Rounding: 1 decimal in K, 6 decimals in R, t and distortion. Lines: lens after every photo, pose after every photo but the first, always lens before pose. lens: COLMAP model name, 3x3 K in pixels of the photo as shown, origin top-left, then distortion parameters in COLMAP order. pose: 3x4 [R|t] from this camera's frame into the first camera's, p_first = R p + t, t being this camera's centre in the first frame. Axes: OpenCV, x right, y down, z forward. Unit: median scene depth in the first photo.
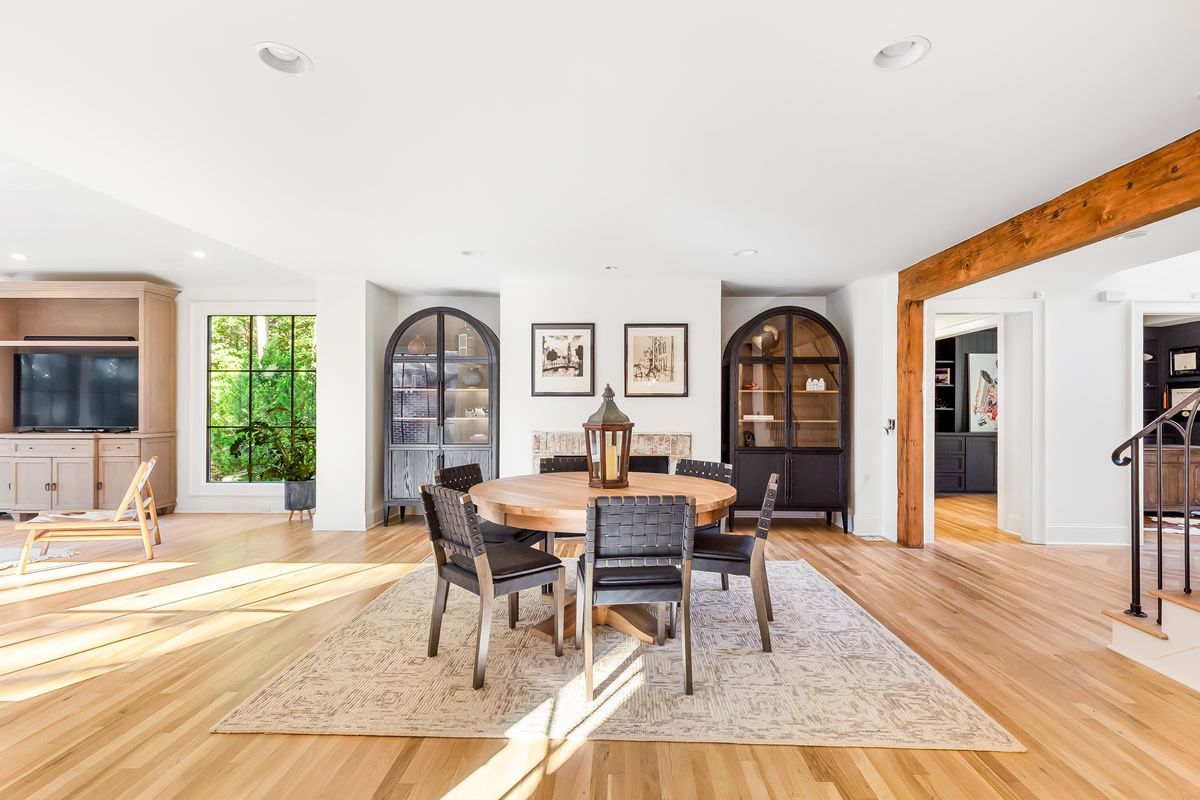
lens RADIAL K [[548.5, 0, 604.2], [0, 548.5, 411.5], [0, 0, 1]] dist [0.002777, -0.000115]
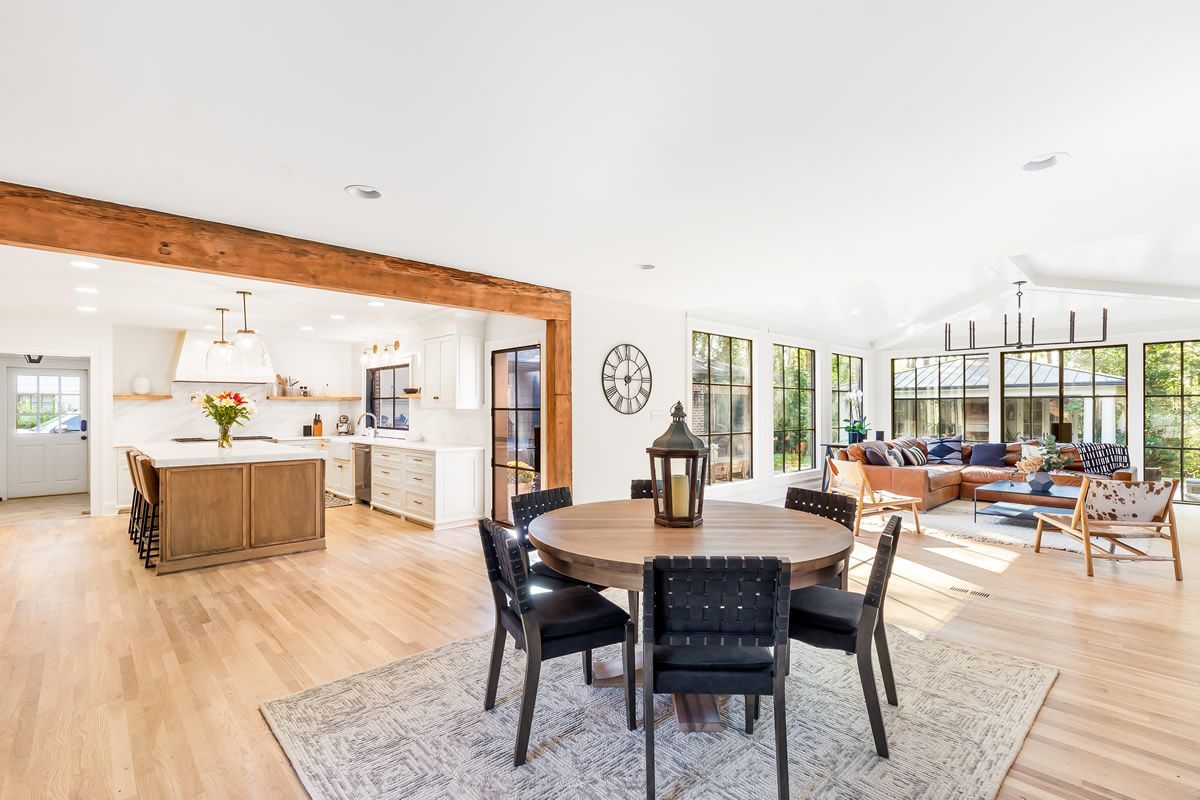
lens RADIAL K [[554.6, 0, 607.7], [0, 554.6, 407.5], [0, 0, 1]] dist [0.004251, -0.000242]
pose [[-0.703886, -0.004502, -0.710299, 0.403445], [-0.004353, 0.999988, -0.002025, -0.023143], [0.710300, 0.001666, -0.703897, 0.889847]]
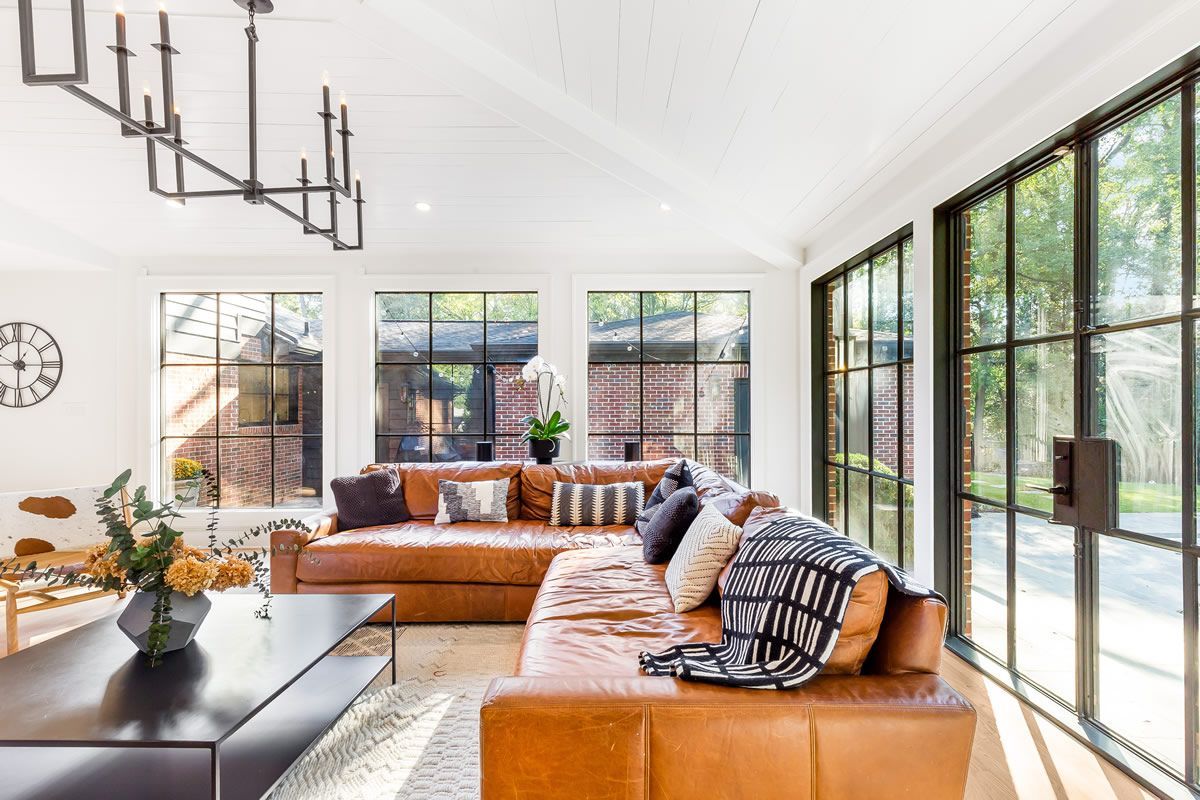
lens RADIAL K [[548.5, 0, 604.2], [0, 548.5, 411.5], [0, 0, 1]] dist [0.002777, -0.000115]
pose [[-0.999665, 0.002563, -0.025770, -1.330308], [0.002290, 0.999941, 0.010626, -0.012632], [0.025796, 0.010563, -0.999611, 1.074834]]
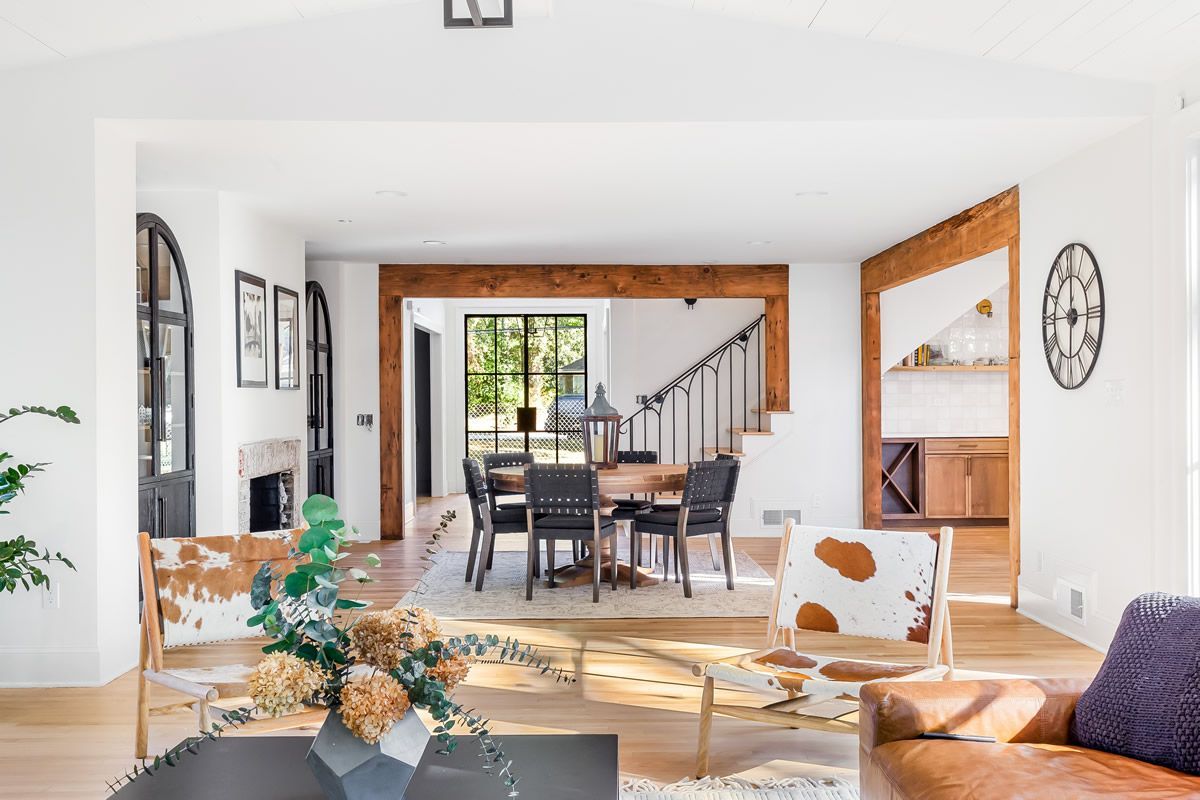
lens RADIAL K [[1205.6, 0, 604.5], [0, 1205.6, 412.1], [0, 0, 1]] dist [-0.003882, -0.000001]
pose [[-0.039049, -0.013007, 0.999153, -1.525088], [0.013756, 0.999814, 0.013553, -0.012148], [-0.999143, 0.014273, -0.038862, 0.639759]]
